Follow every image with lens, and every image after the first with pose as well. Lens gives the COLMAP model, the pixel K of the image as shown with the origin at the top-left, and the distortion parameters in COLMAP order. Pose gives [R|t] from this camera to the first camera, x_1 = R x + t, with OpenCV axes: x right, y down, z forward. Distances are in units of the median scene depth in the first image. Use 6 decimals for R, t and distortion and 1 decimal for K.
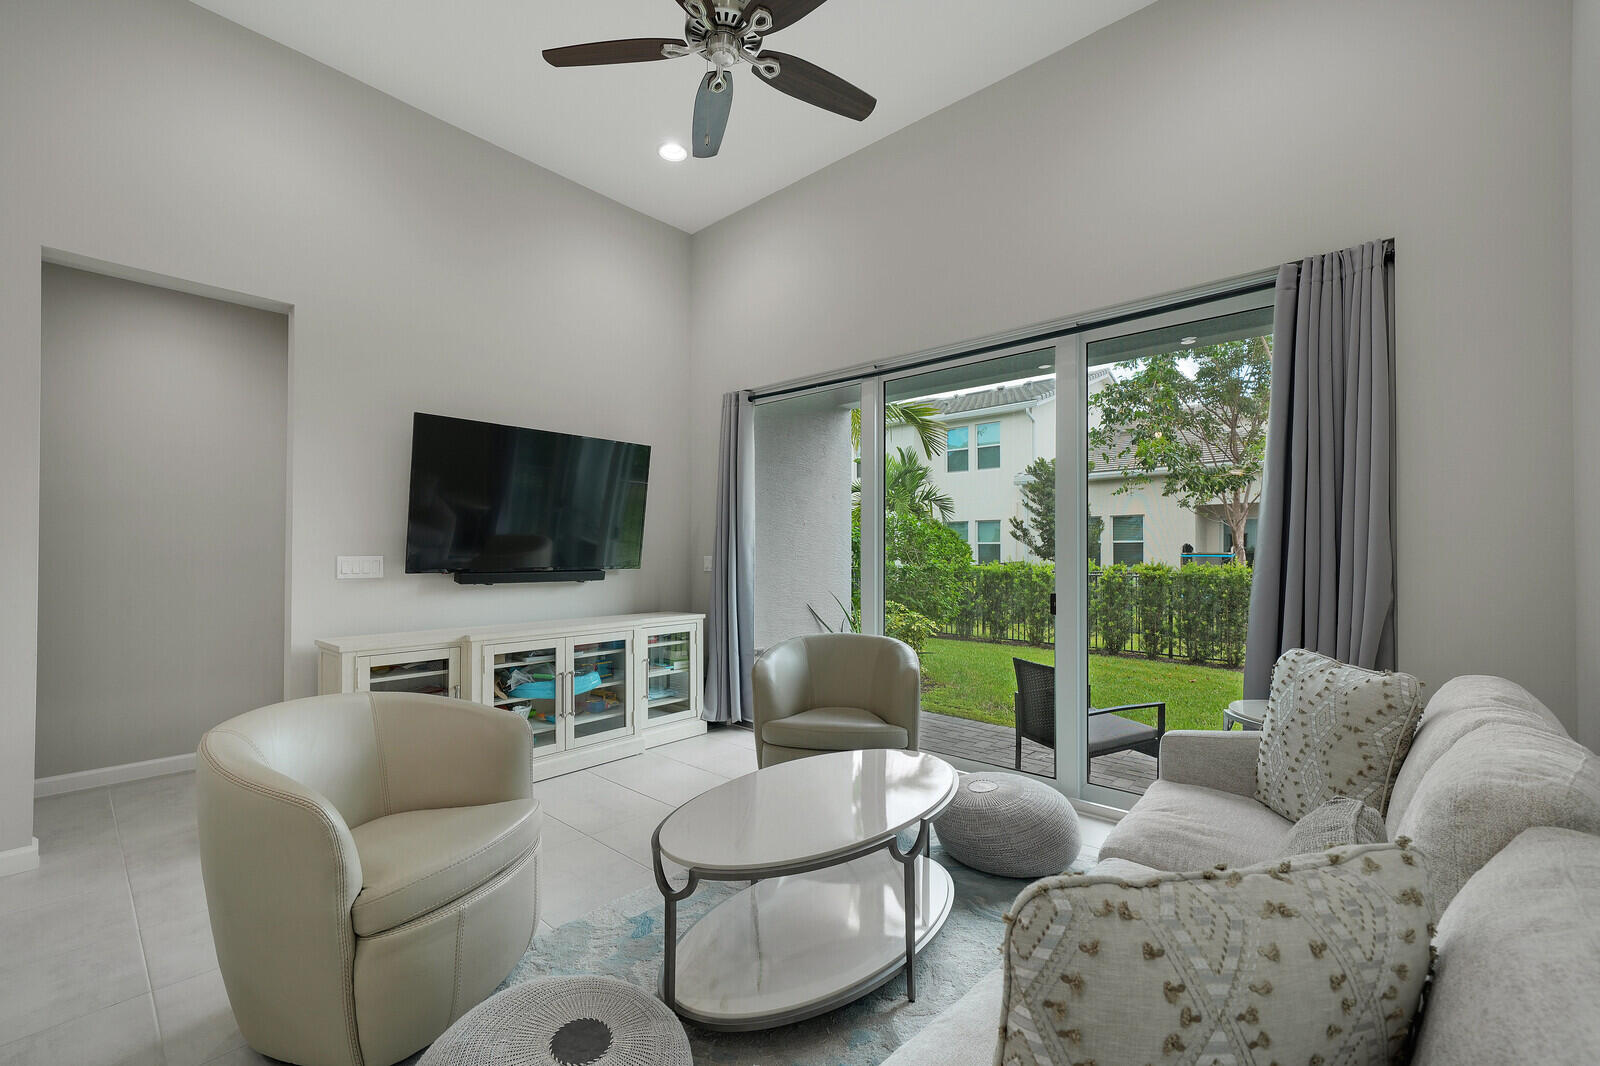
lens RADIAL K [[655.4, 0, 796.8], [0, 655.4, 542.7], [0, 0, 1]] dist [-0.000826, -0.000245]
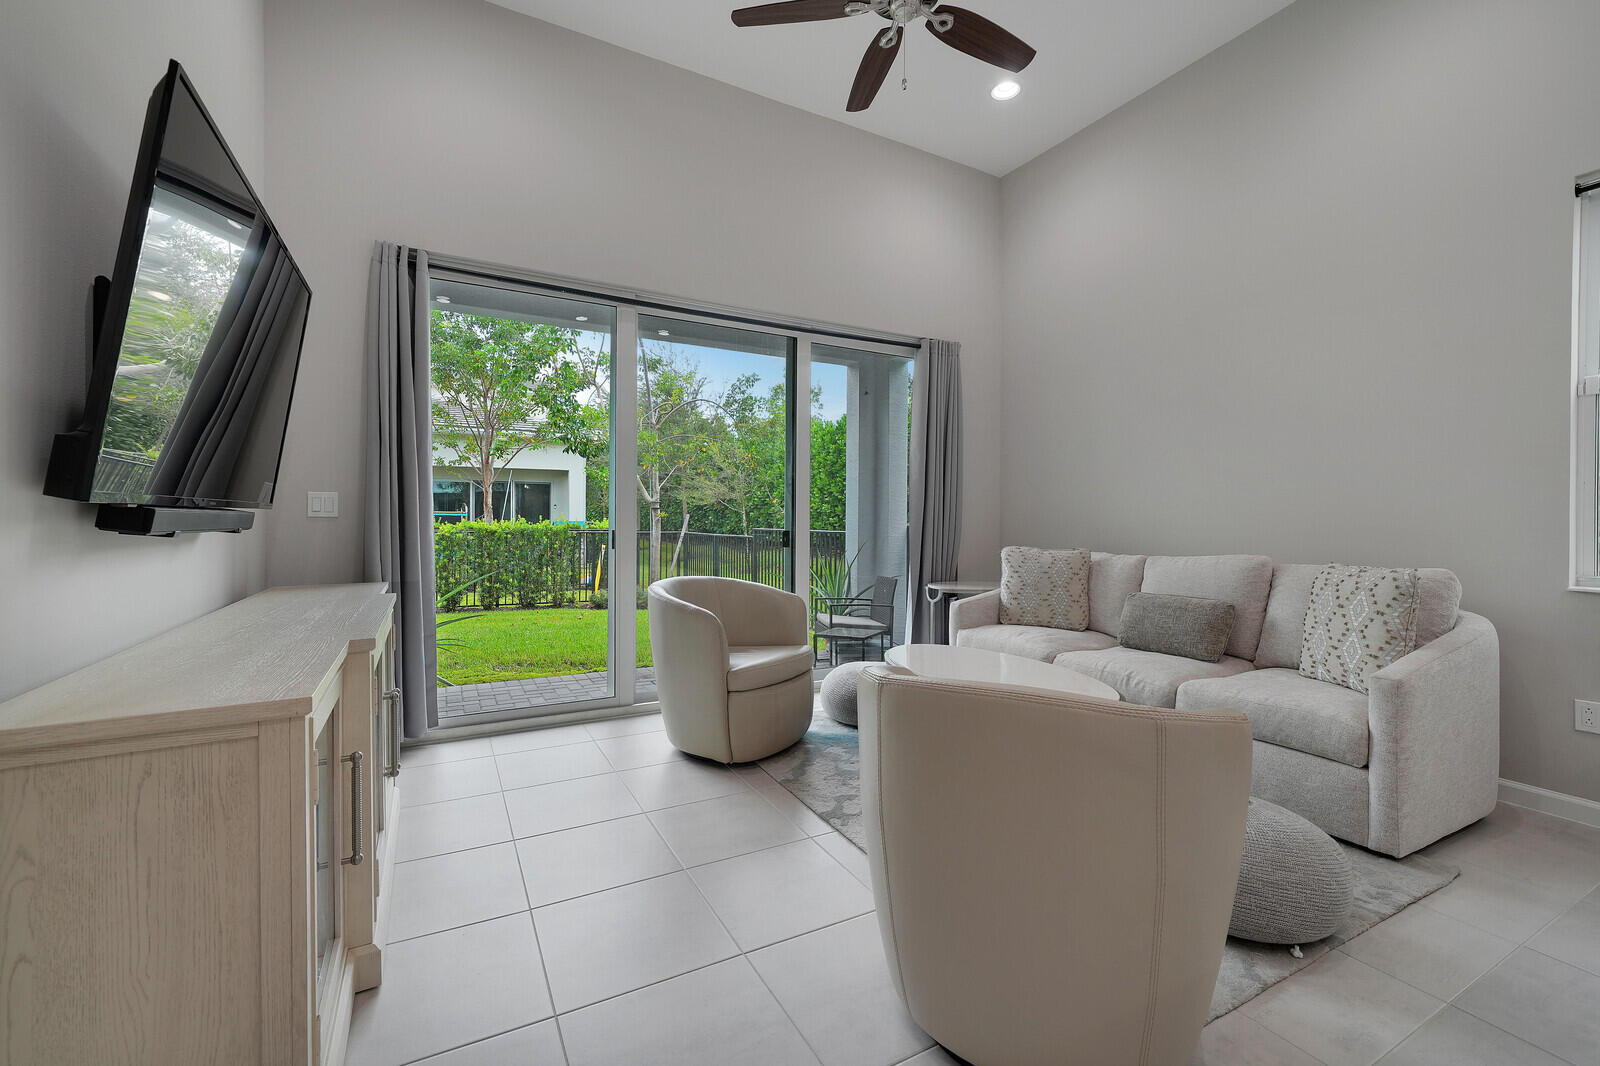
lens RADIAL K [[669.6, 0, 782.5], [0, 669.6, 524.2], [0, 0, 1]] dist [-0.000423, 0.000066]
pose [[0.370116, -0.011926, 0.928909, -0.601407], [-0.012283, 0.999767, 0.017729, 0.035323], [-0.928904, -0.017971, 0.369883, 0.382649]]
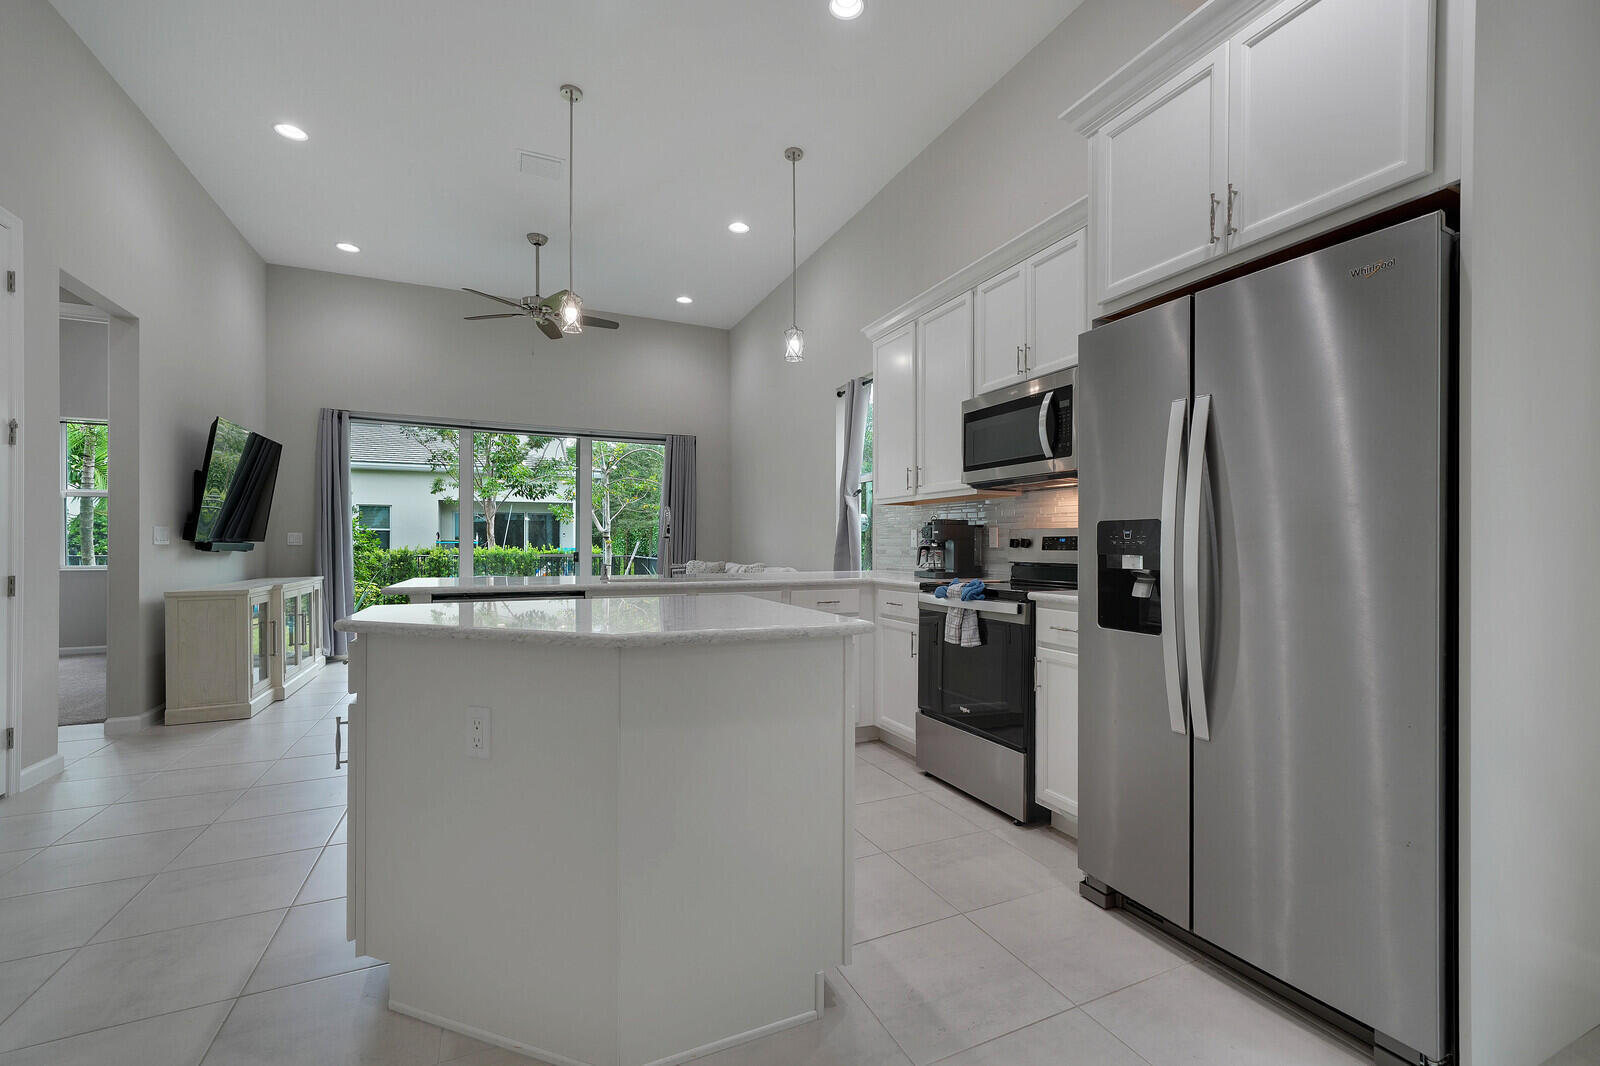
lens RADIAL K [[682.1, 0, 811.5], [0, 682.1, 545.4], [0, 0, 1]] dist [0.000320, 0.000115]
pose [[0.404367, -0.006192, 0.914576, -0.990249], [-0.009181, 0.999899, 0.010829, 0.021850], [-0.914551, -0.012776, 0.404269, -0.460324]]
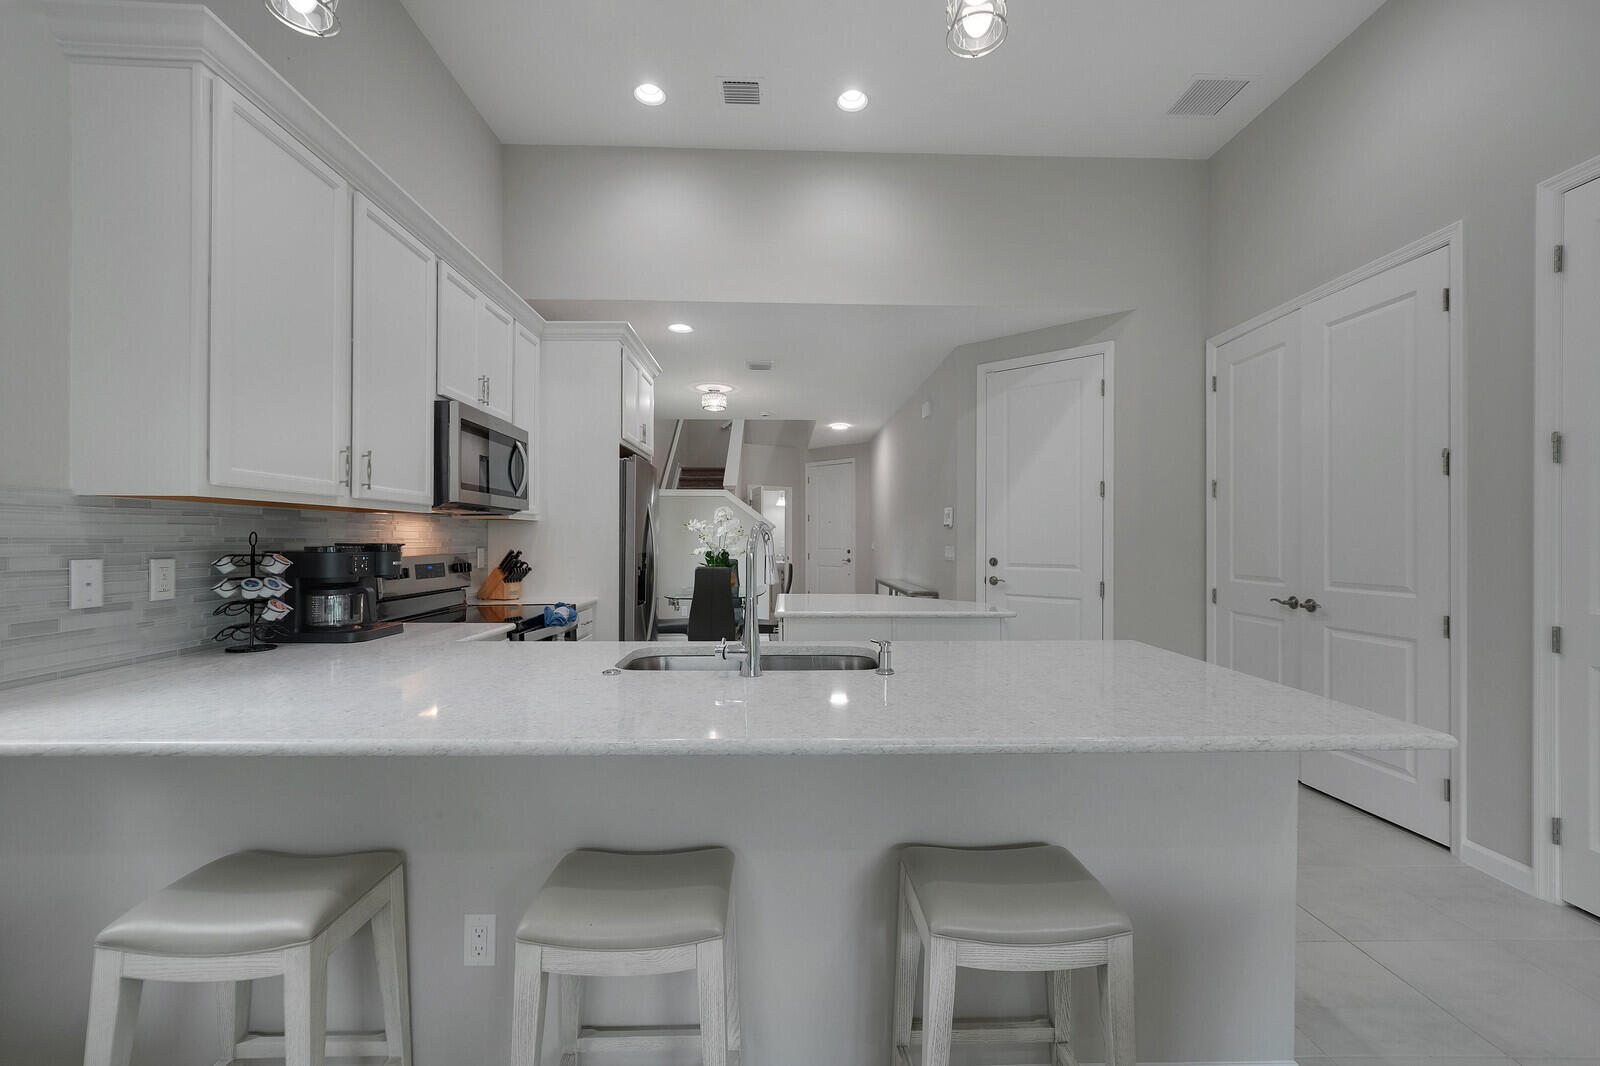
lens RADIAL K [[655.4, 0, 796.8], [0, 655.4, 542.7], [0, 0, 1]] dist [-0.000826, -0.000245]
pose [[-0.729609, -0.007204, -0.683827, -0.115236], [-0.001661, 0.999960, -0.008762, 0.002877], [0.683863, -0.005257, -0.729592, 0.278989]]
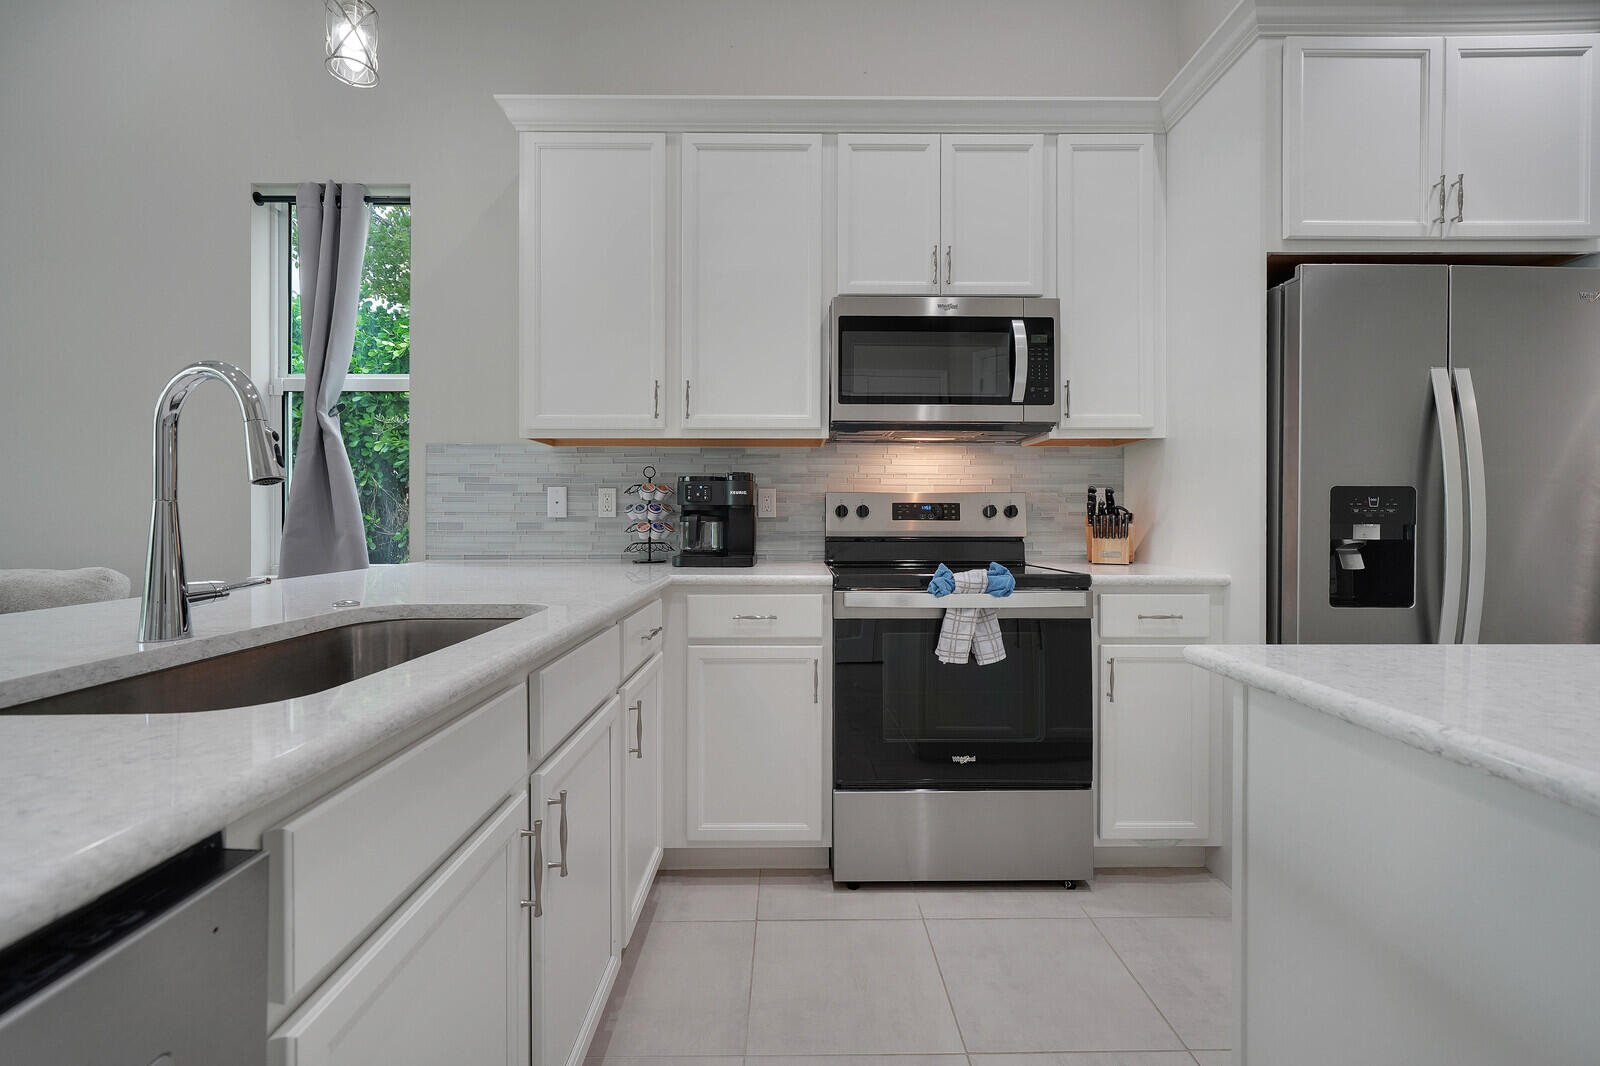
lens RADIAL K [[670.4, 0, 793.2], [0, 670.4, 514.9], [0, 0, 1]] dist [-0.001062, 0.000024]
pose [[-0.666977, -0.006618, 0.745049, -0.607038], [-0.014844, 0.999880, -0.004407, 0.031218], [-0.744931, -0.013998, -0.666995, 0.006823]]
